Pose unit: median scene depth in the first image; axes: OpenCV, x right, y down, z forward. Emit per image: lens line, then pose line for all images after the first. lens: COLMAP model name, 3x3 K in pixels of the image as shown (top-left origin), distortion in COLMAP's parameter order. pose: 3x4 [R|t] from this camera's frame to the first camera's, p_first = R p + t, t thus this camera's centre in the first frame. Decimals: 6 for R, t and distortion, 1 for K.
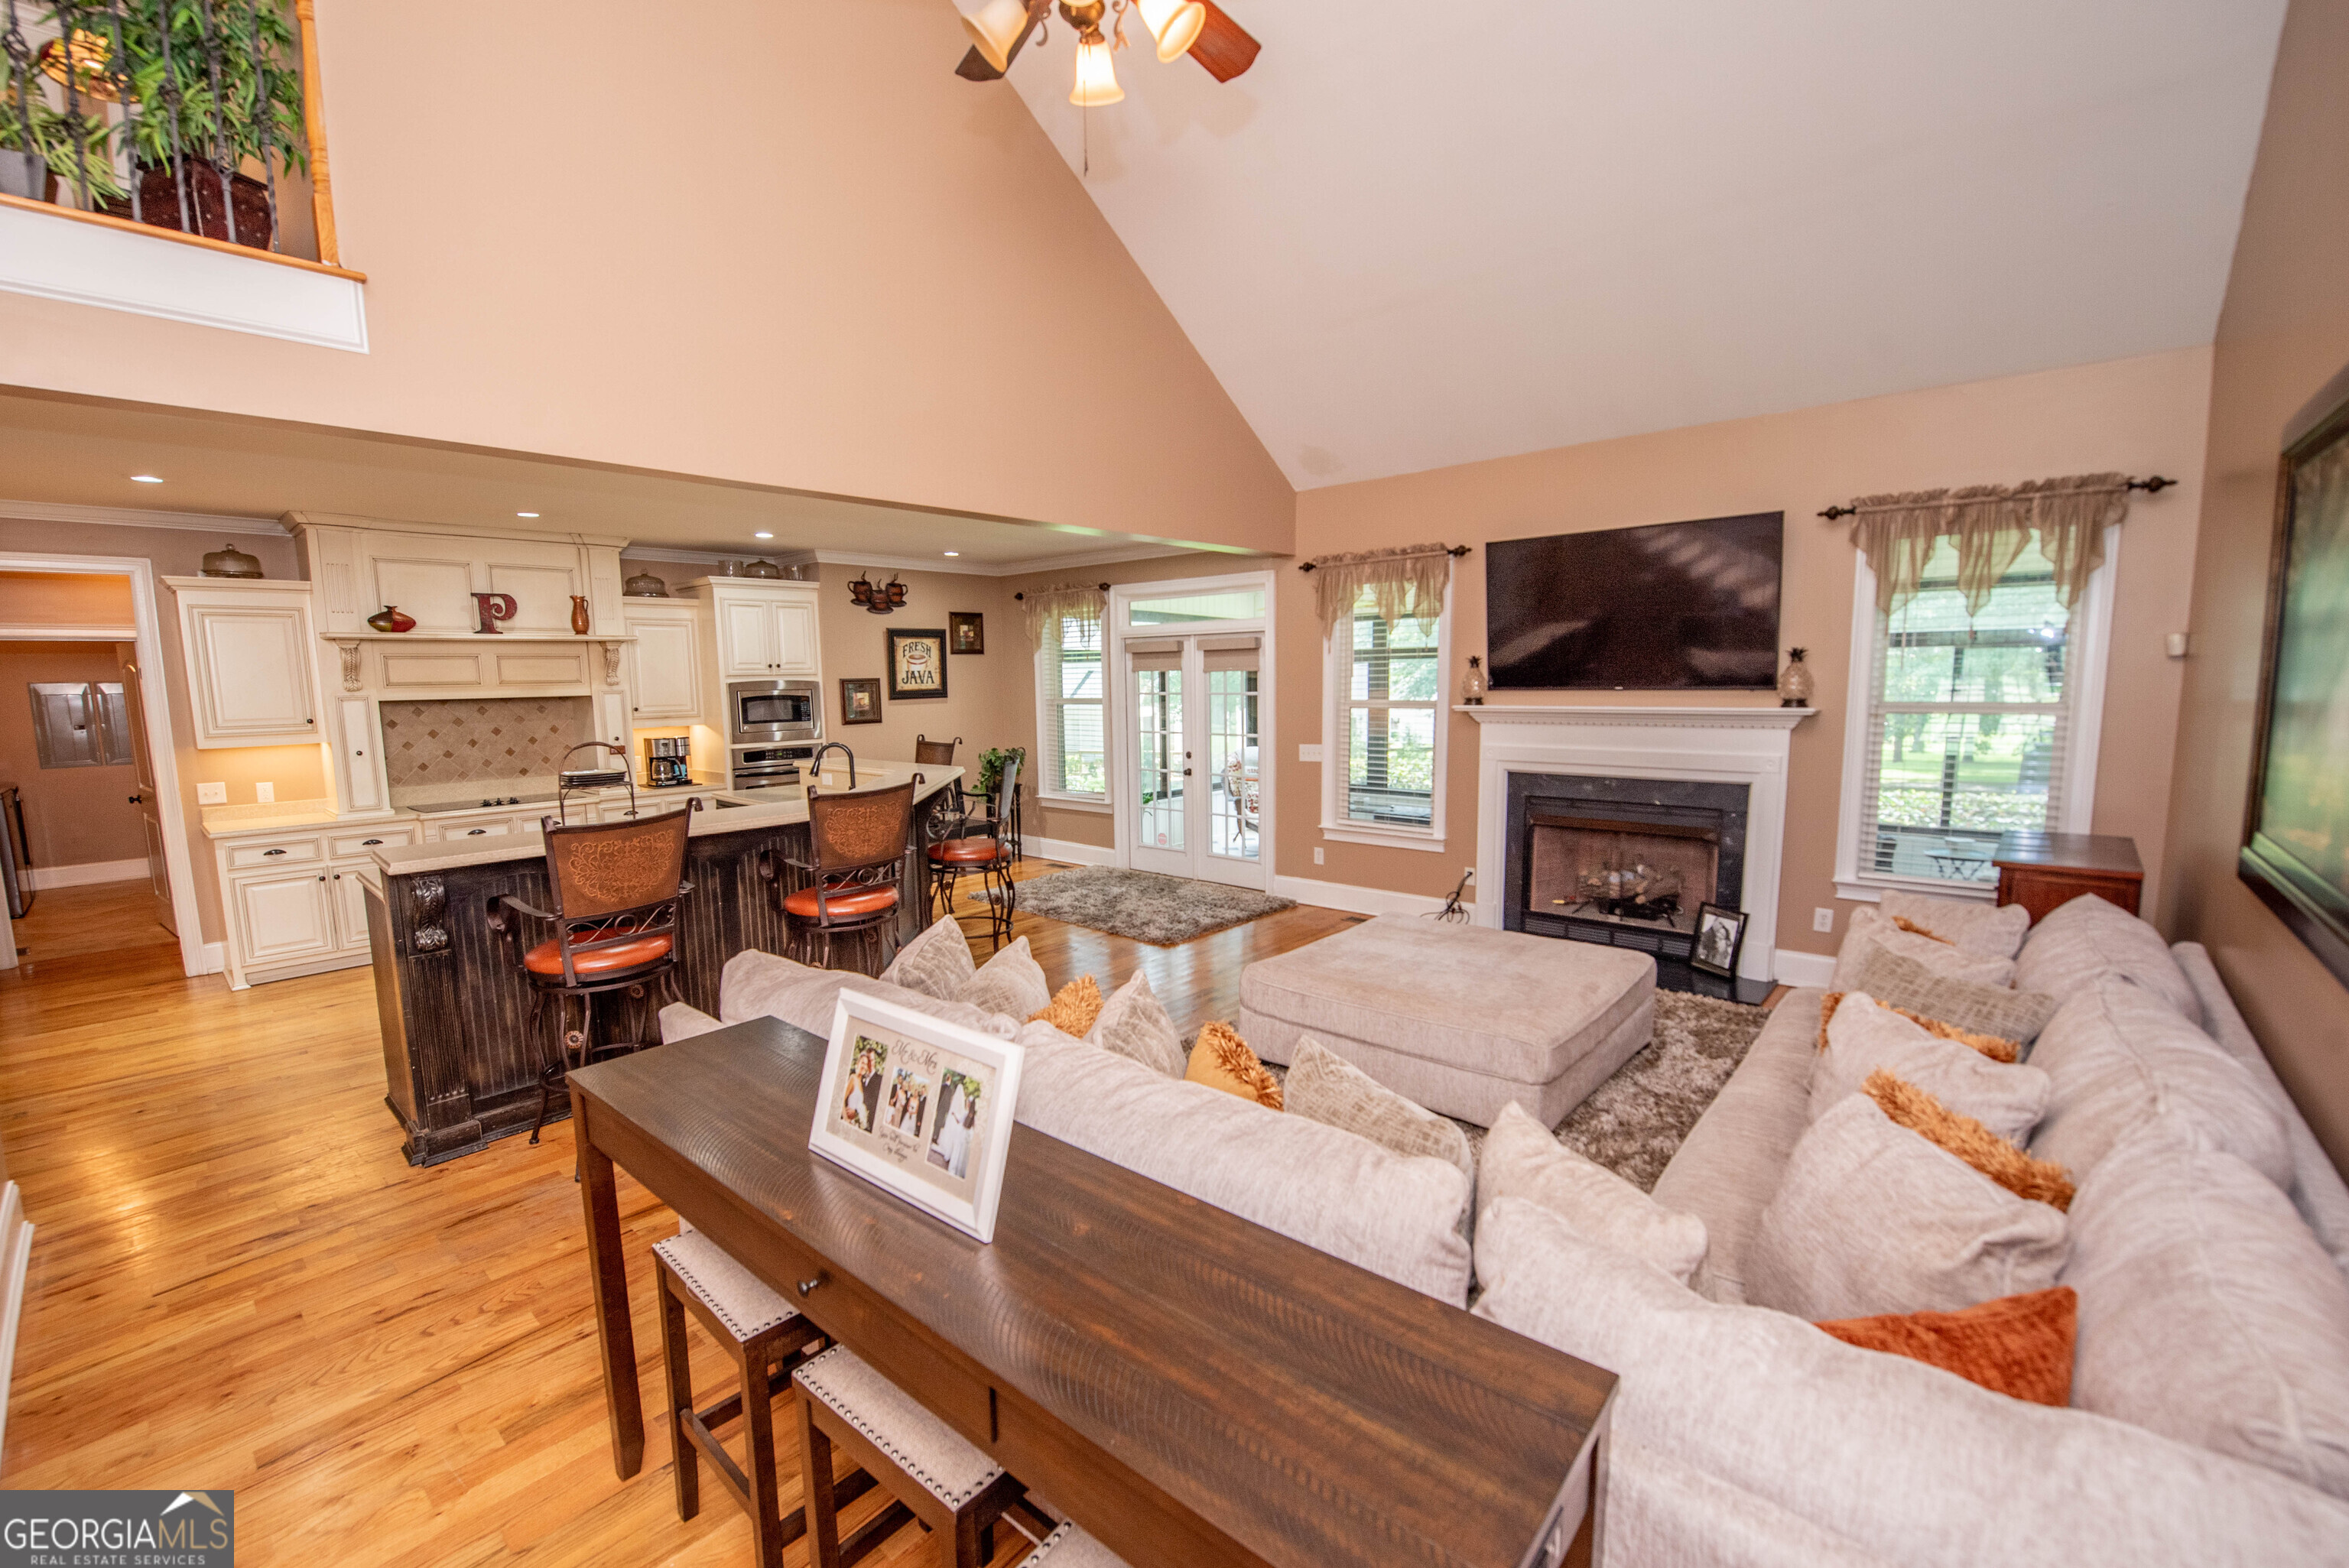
lens RADIAL K [[947.5, 0, 1171.2], [0, 947.5, 788.7], [0, 0, 1]] dist [-0.018706, -0.000925]
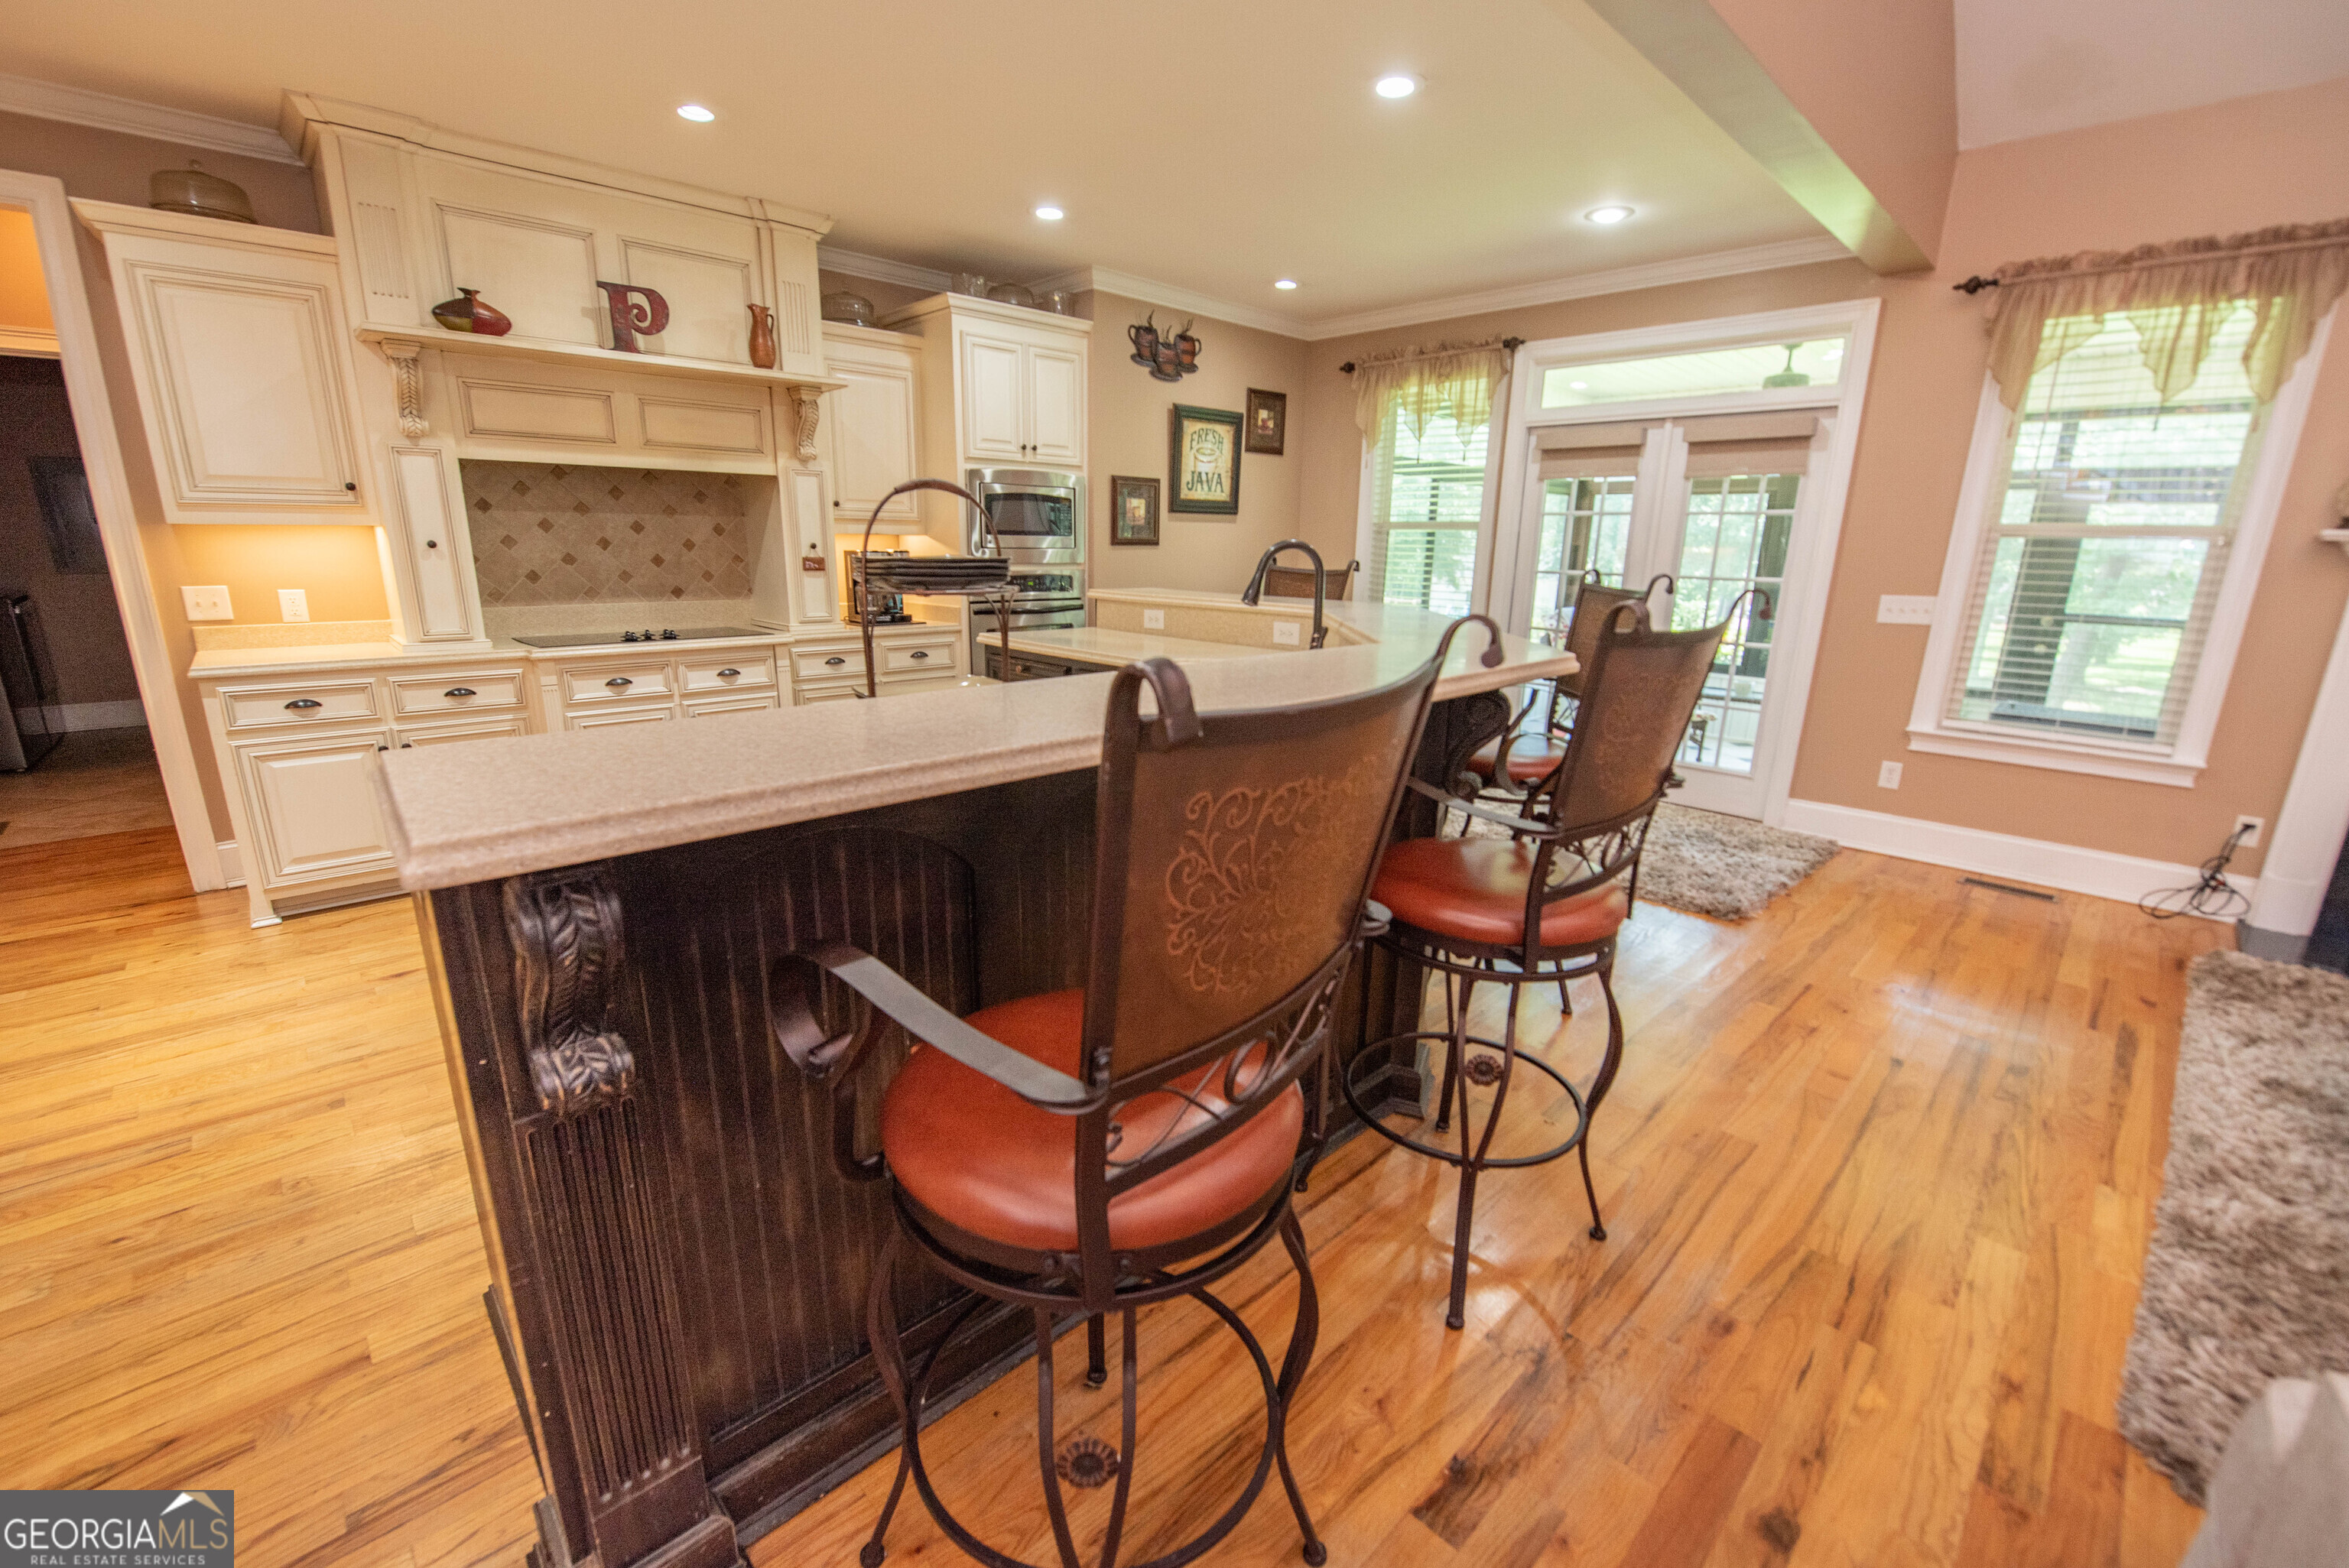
lens RADIAL K [[947.5, 0, 1176.8], [0, 947.5, 782.7], [0, 0, 1]] dist [-0.018706, -0.000925]
pose [[0.995929, 0.050977, -0.074337, -0.305875], [-0.040806, 0.990349, 0.132451, 0.013746], [0.080372, -0.128878, 0.988398, 0.382987]]
